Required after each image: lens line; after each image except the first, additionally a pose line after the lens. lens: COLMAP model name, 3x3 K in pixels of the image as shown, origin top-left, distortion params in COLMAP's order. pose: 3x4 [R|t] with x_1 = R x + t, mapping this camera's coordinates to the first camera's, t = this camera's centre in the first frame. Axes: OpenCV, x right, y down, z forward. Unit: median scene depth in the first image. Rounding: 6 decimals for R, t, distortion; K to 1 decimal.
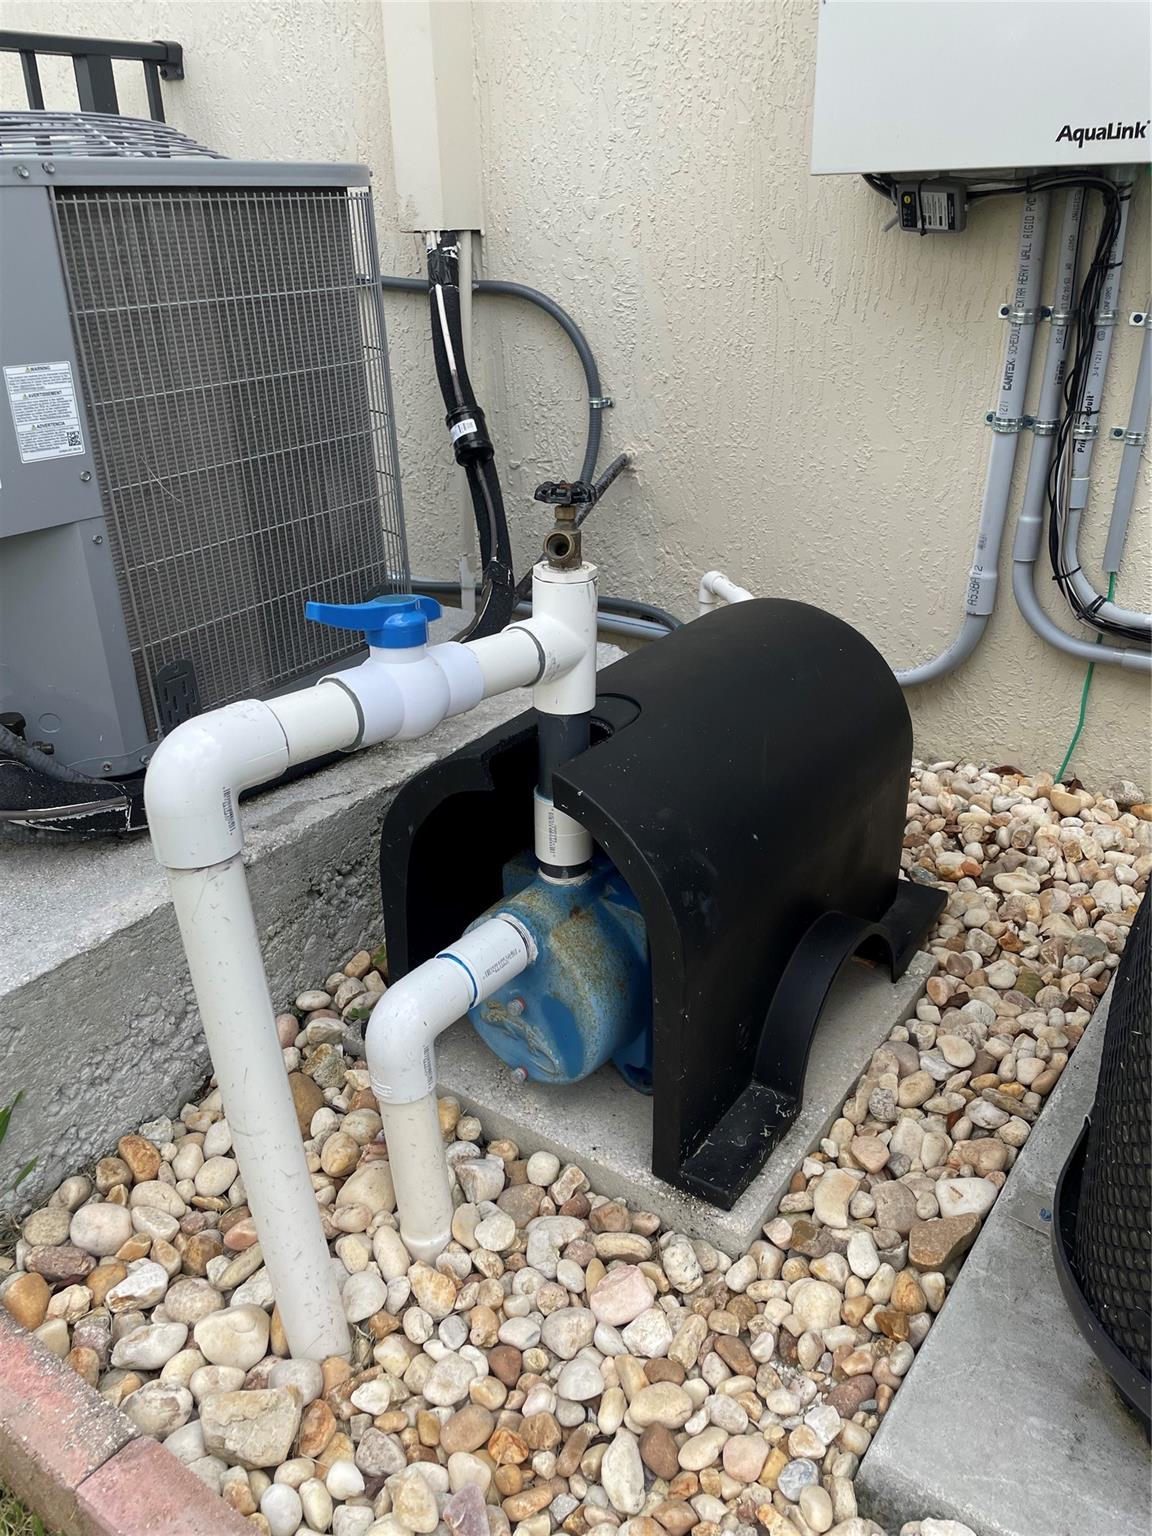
lens RADIAL K [[1158.3, 0, 564.4], [0, 1158.3, 765.7], [0, 0, 1]] dist [0.024379, -0.034809]
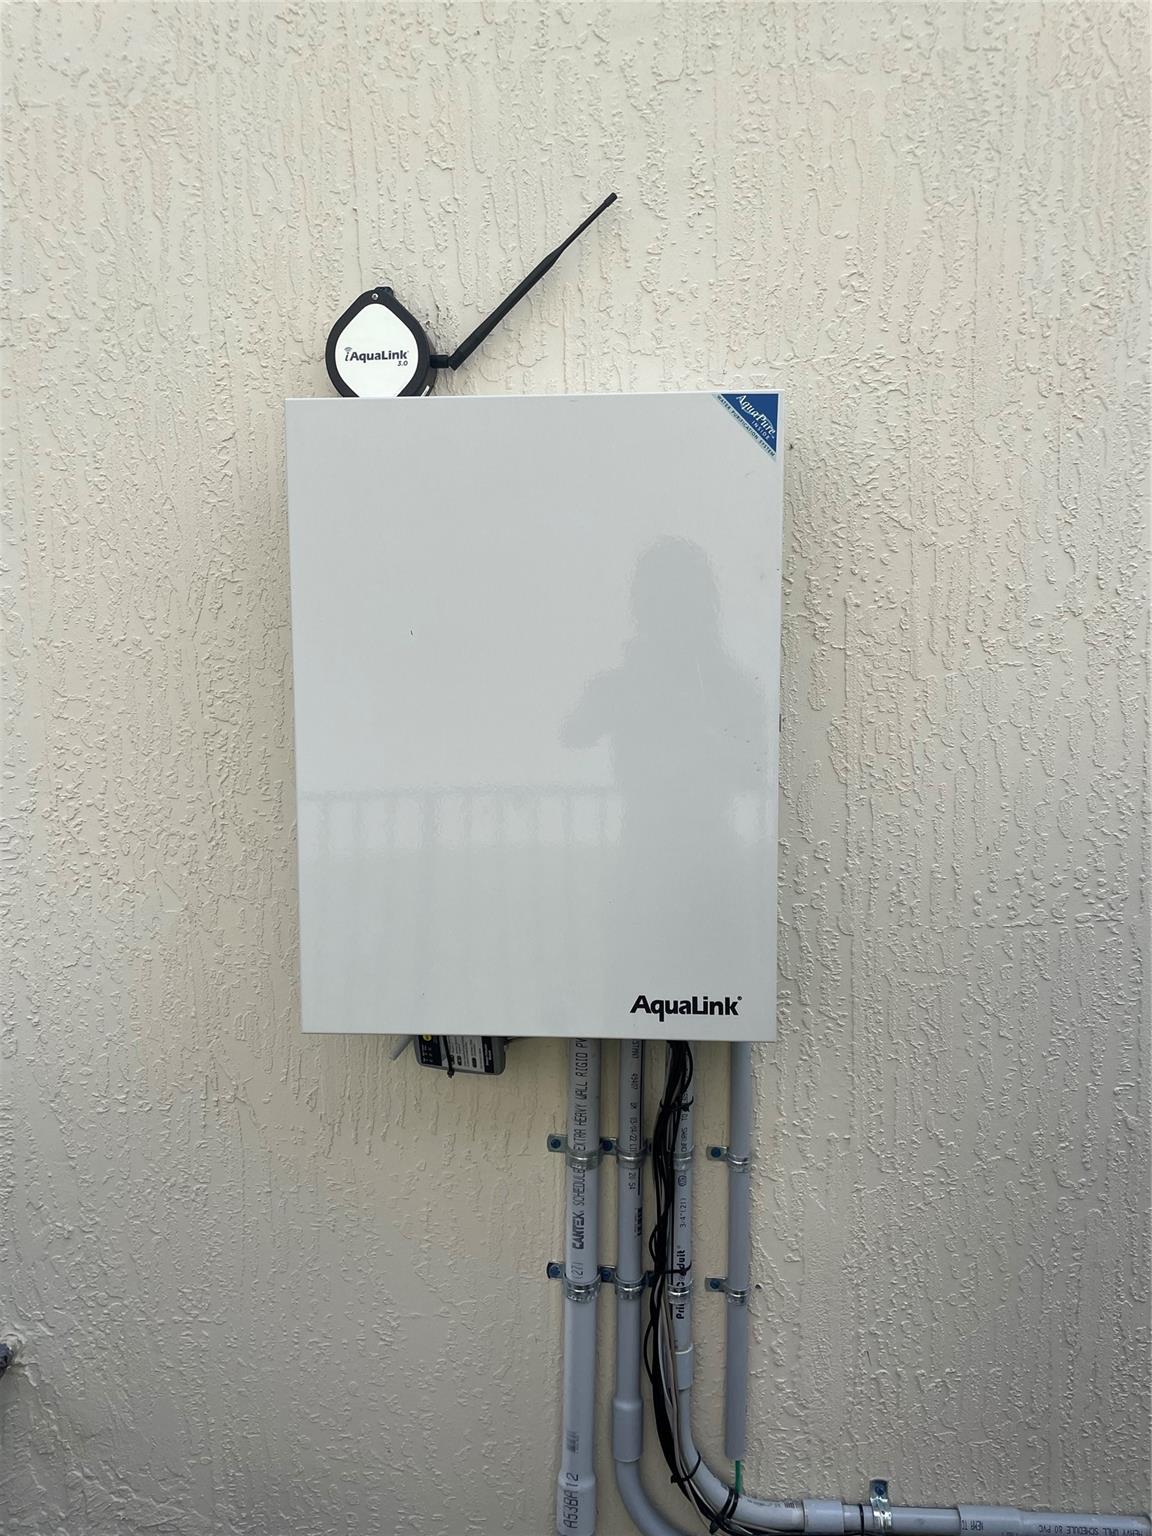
lens RADIAL K [[1158.3, 0, 578.8], [0, 1158.3, 773.1], [0, 0, 1]] dist [0.024379, -0.034809]
pose [[0.847259, -0.026309, 0.530529, -0.013772], [0.206598, 0.936453, -0.283500, -0.393734], [-0.489357, 0.349804, 0.798854, 0.280585]]
